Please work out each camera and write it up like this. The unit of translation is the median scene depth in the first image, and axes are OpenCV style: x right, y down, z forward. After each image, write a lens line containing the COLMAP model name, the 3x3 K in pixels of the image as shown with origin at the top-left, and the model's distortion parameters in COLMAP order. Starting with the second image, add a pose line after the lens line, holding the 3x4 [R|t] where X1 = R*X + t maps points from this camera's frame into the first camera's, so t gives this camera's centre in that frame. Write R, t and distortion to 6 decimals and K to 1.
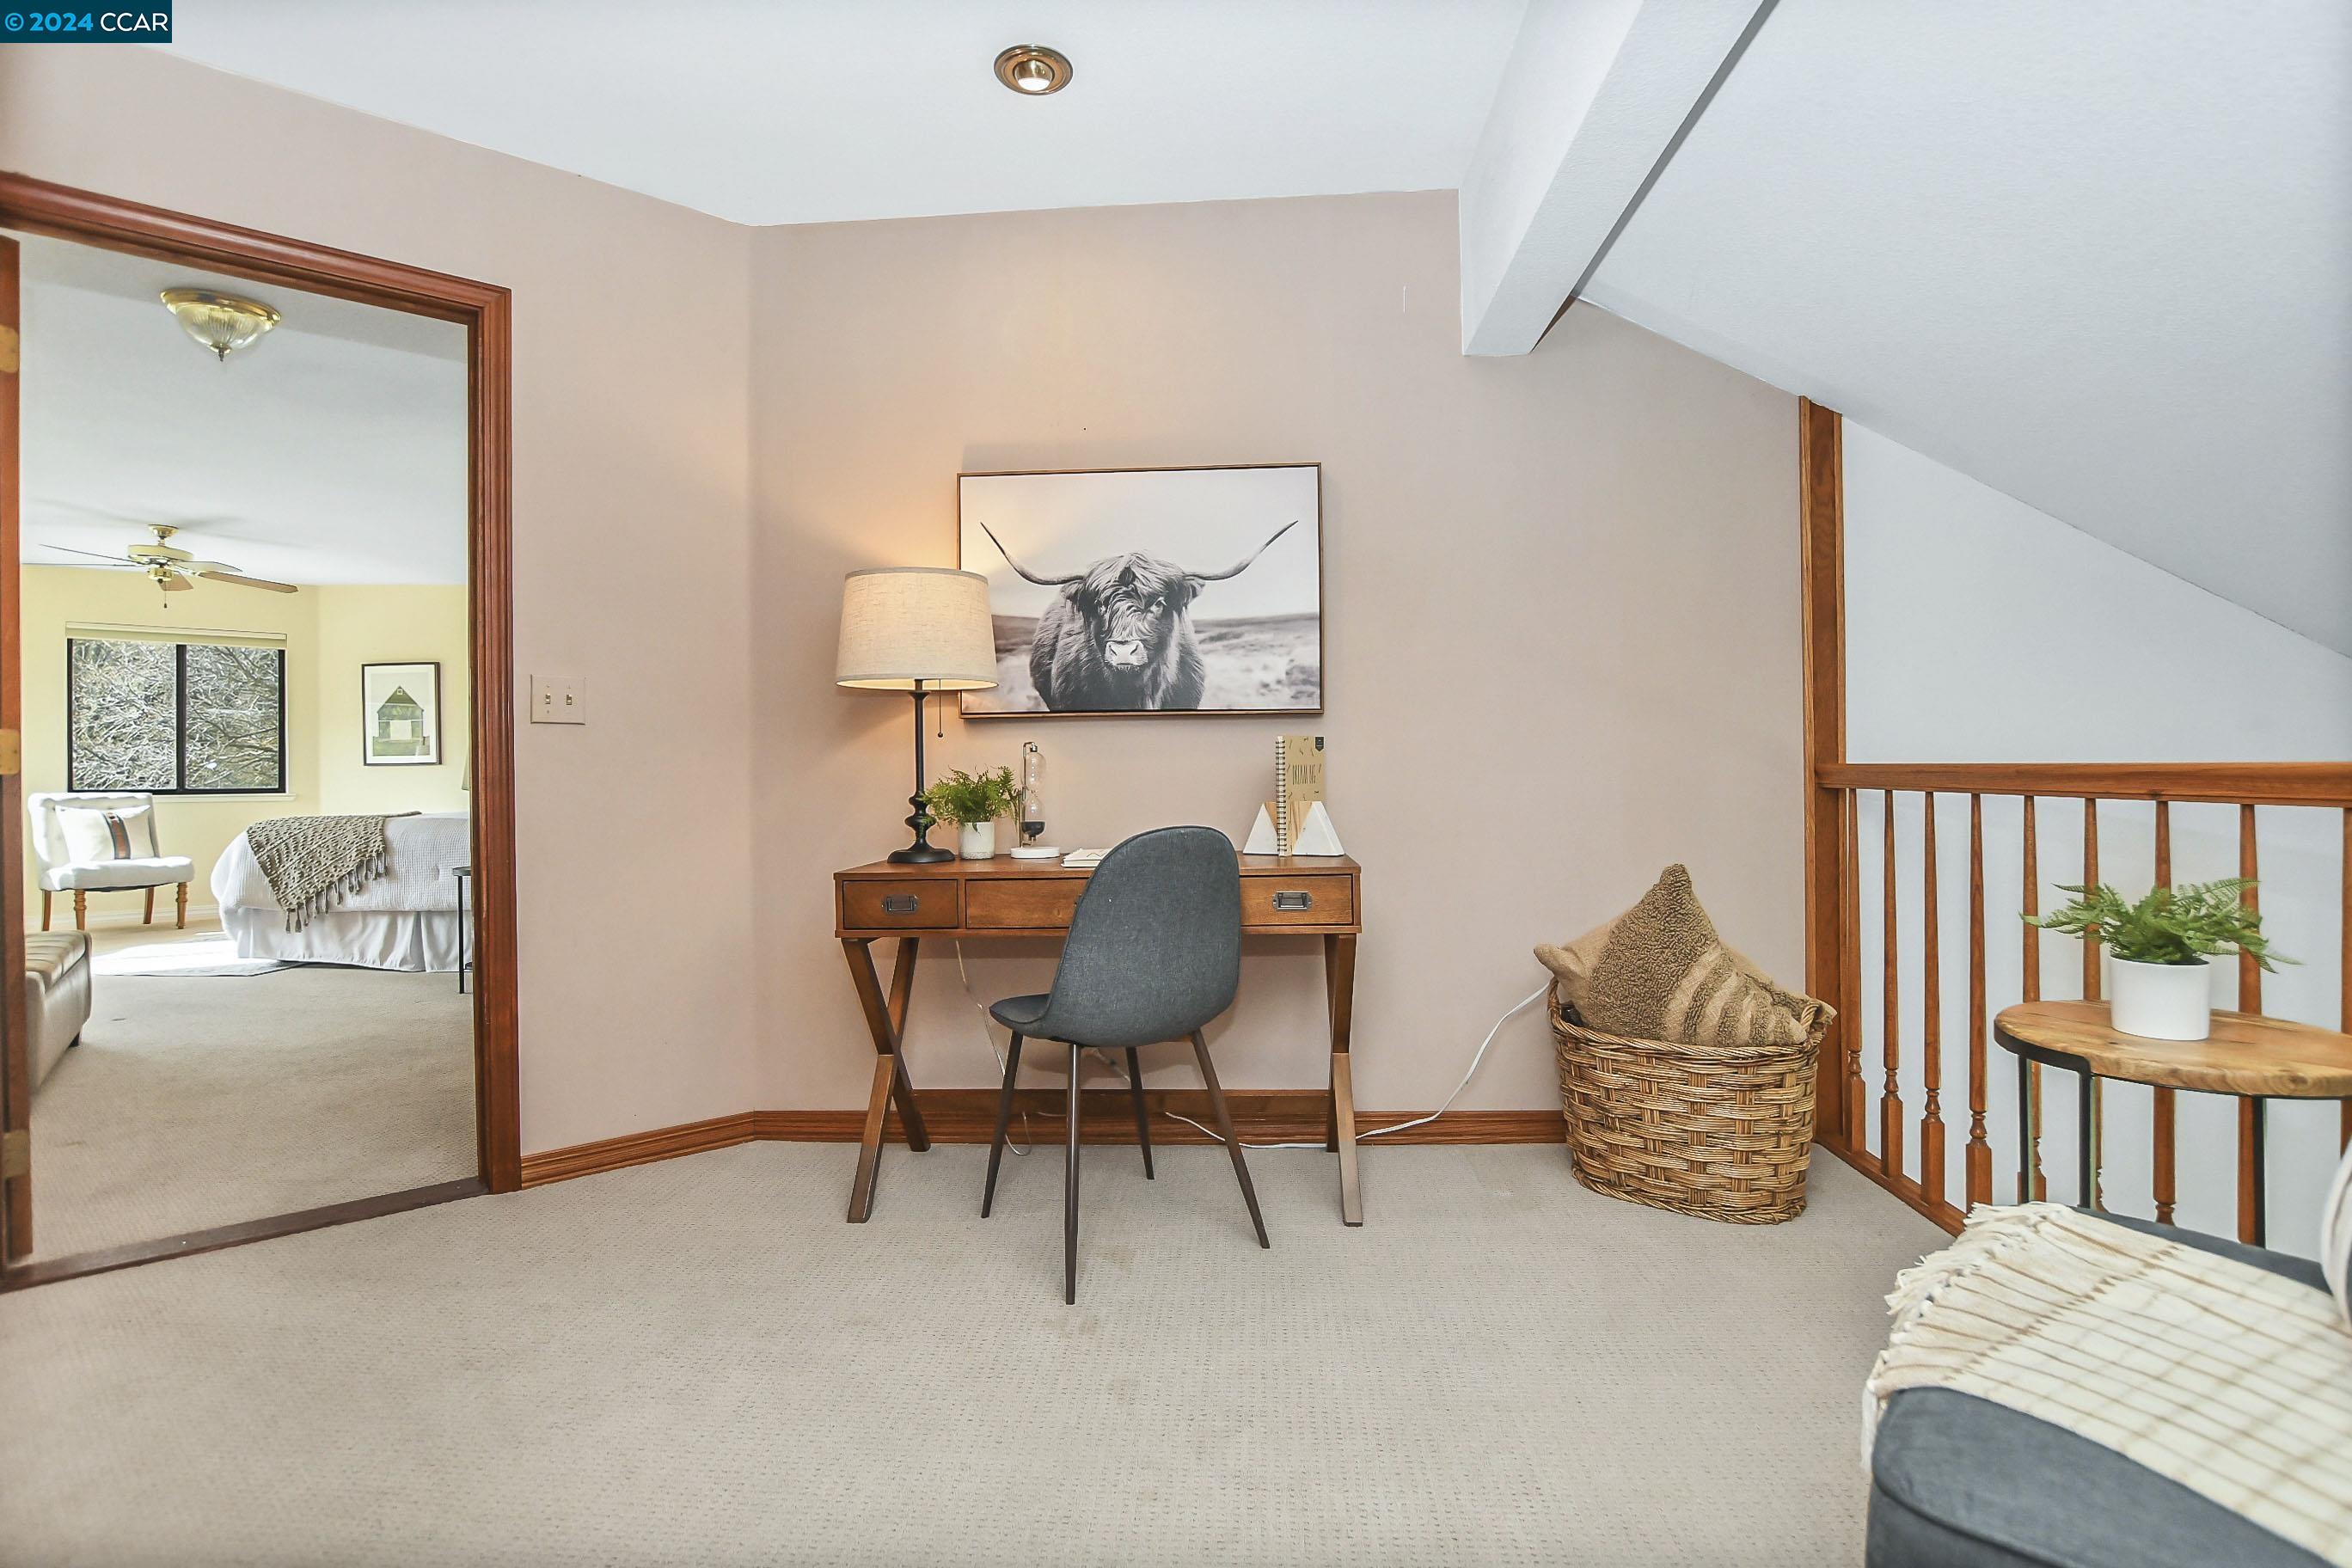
lens RADIAL K [[1091.8, 0, 1173.1], [0, 1091.8, 777.6], [0, 0, 1]] dist [-0.024835, -0.000248]
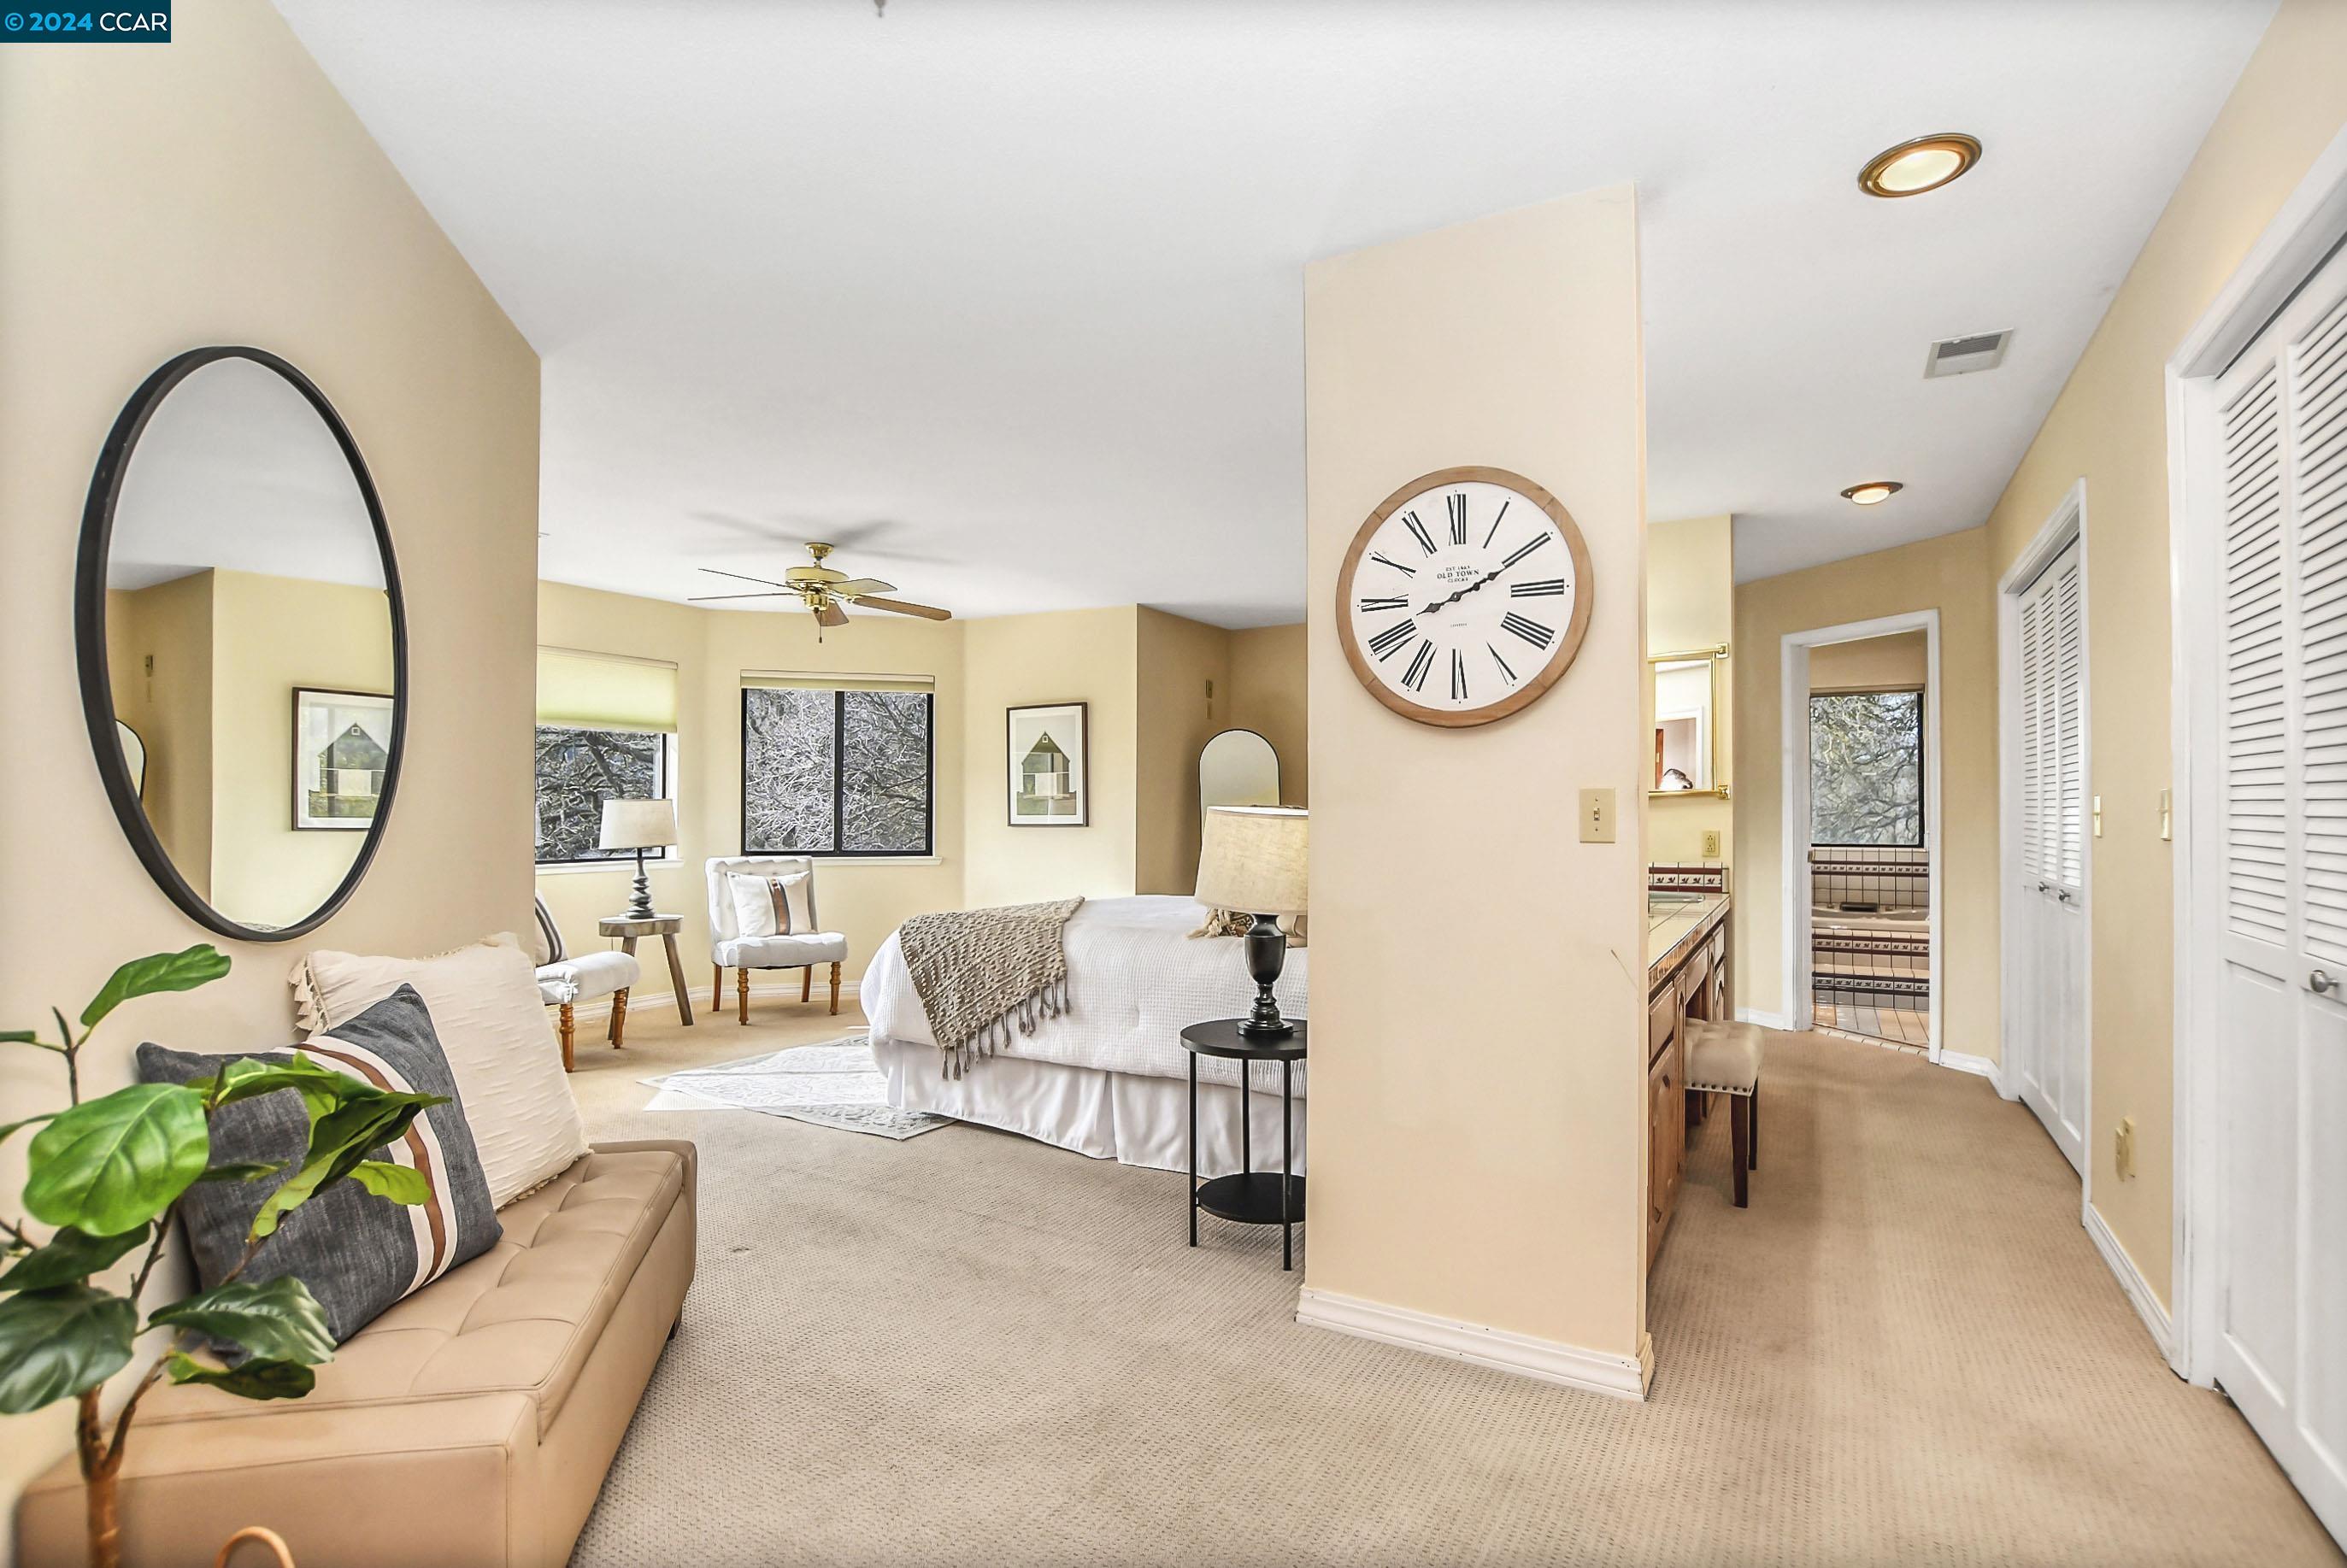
lens RADIAL K [[1109.8, 0, 1183.5], [0, 1109.8, 793.9], [0, 0, 1]] dist [-0.035883, 0.006998]
pose [[0.897991, 0.000192, -0.440014, -0.315703], [-0.008304, 0.999829, -0.016510, -0.030686], [0.439936, 0.018480, 0.897839, 0.356717]]
